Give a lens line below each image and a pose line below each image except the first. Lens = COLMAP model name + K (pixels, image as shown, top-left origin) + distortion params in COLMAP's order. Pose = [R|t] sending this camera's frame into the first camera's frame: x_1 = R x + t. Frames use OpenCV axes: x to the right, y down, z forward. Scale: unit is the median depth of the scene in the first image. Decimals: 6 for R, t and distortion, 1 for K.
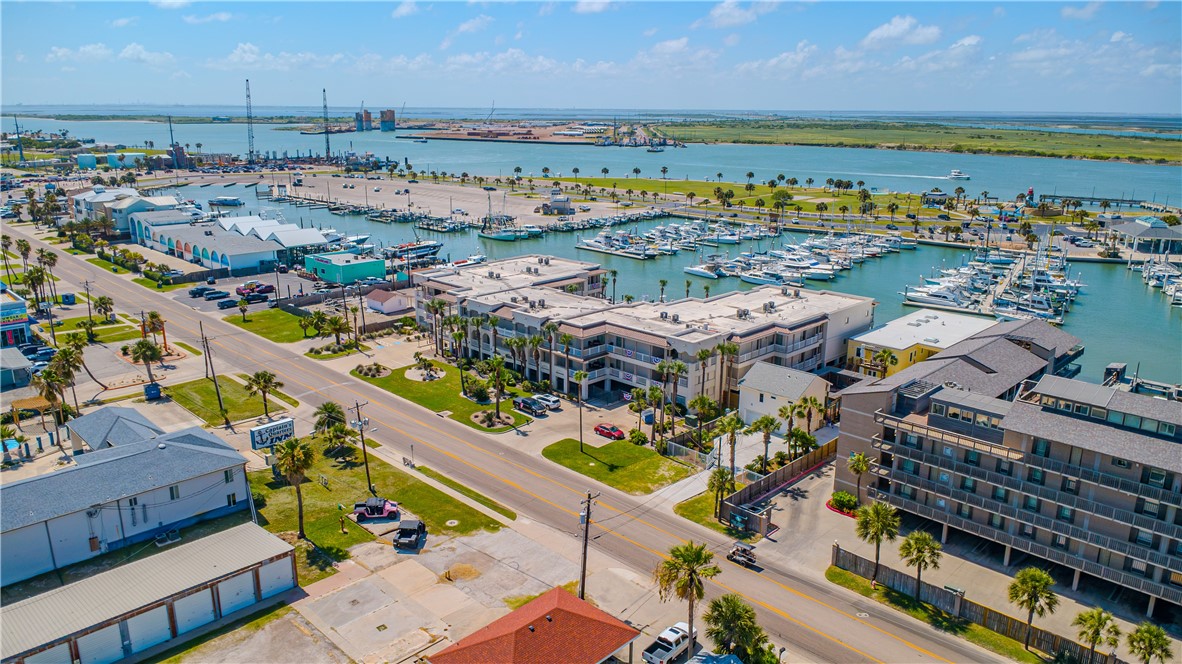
lens RADIAL K [[828.5, 0, 591.0], [0, 828.5, 332.0], [0, 0, 1]] dist [0.010371, 0.000986]
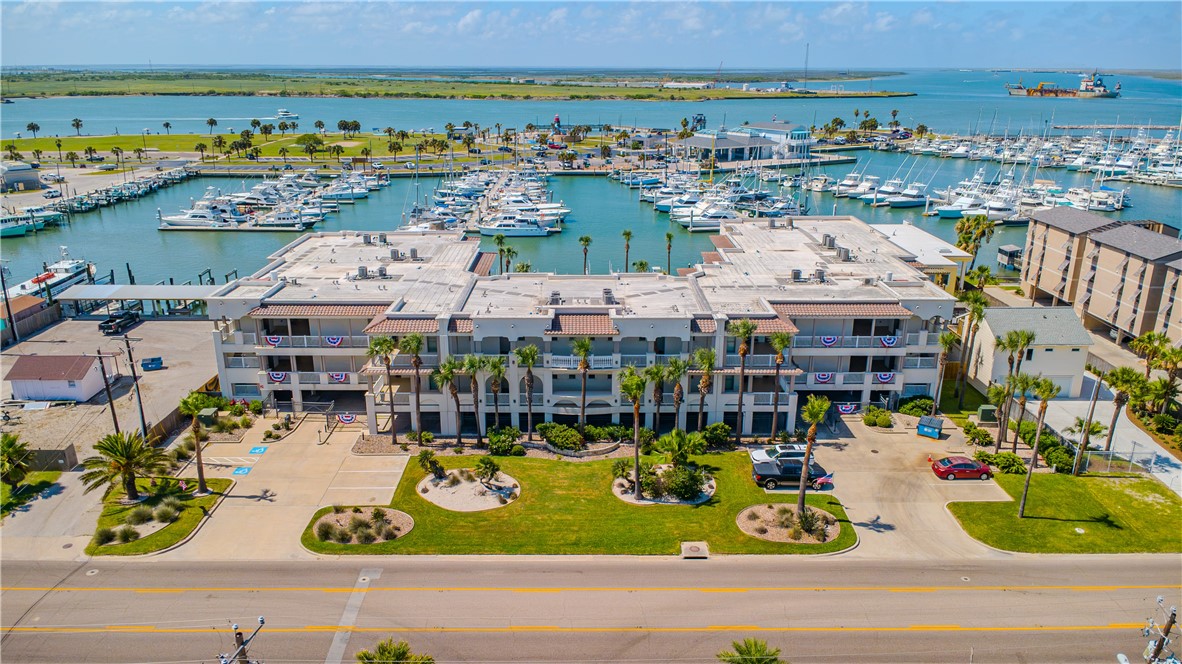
lens RADIAL K [[828.5, 0, 591.0], [0, 828.5, 332.0], [0, 0, 1]] dist [0.010371, 0.000986]
pose [[0.708492, -0.221387, 0.670095, -0.408820], [0.187161, 0.974464, 0.124060, -0.075725], [-0.680448, 0.037521, 0.731835, 0.548668]]
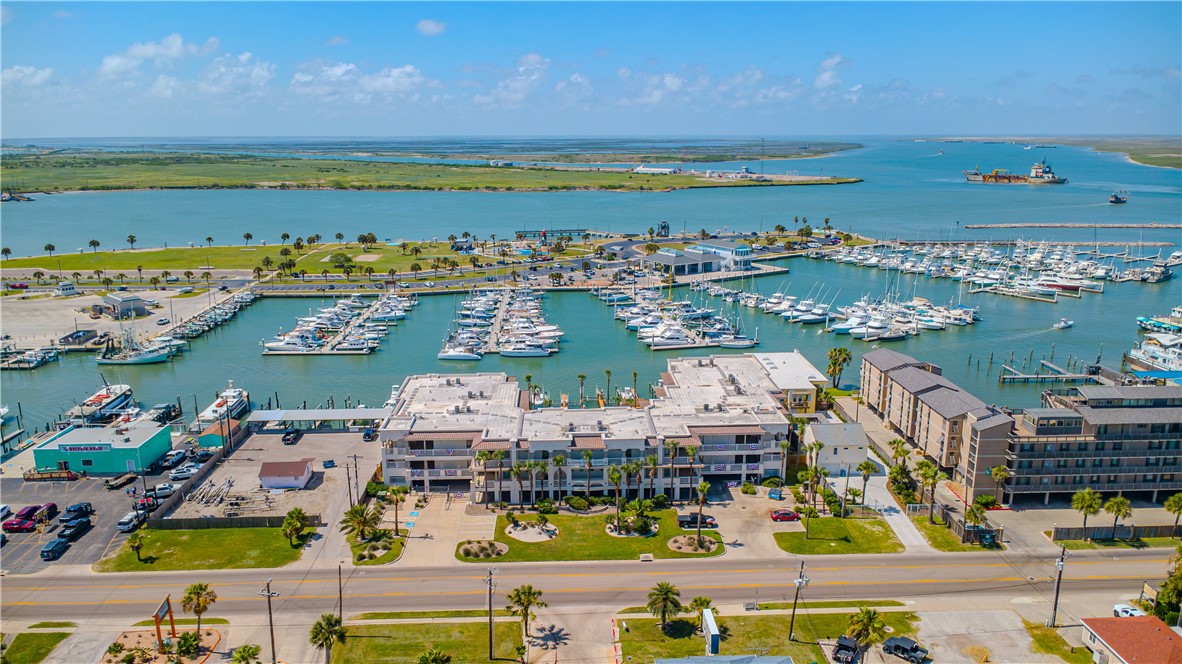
lens RADIAL K [[828.5, 0, 591.0], [0, 828.5, 332.0], [0, 0, 1]] dist [0.010371, 0.000986]
pose [[0.684947, -0.179949, 0.706021, -0.700098], [0.199237, 0.978346, 0.056069, -0.187921], [-0.700823, 0.102261, 0.705968, 0.253324]]
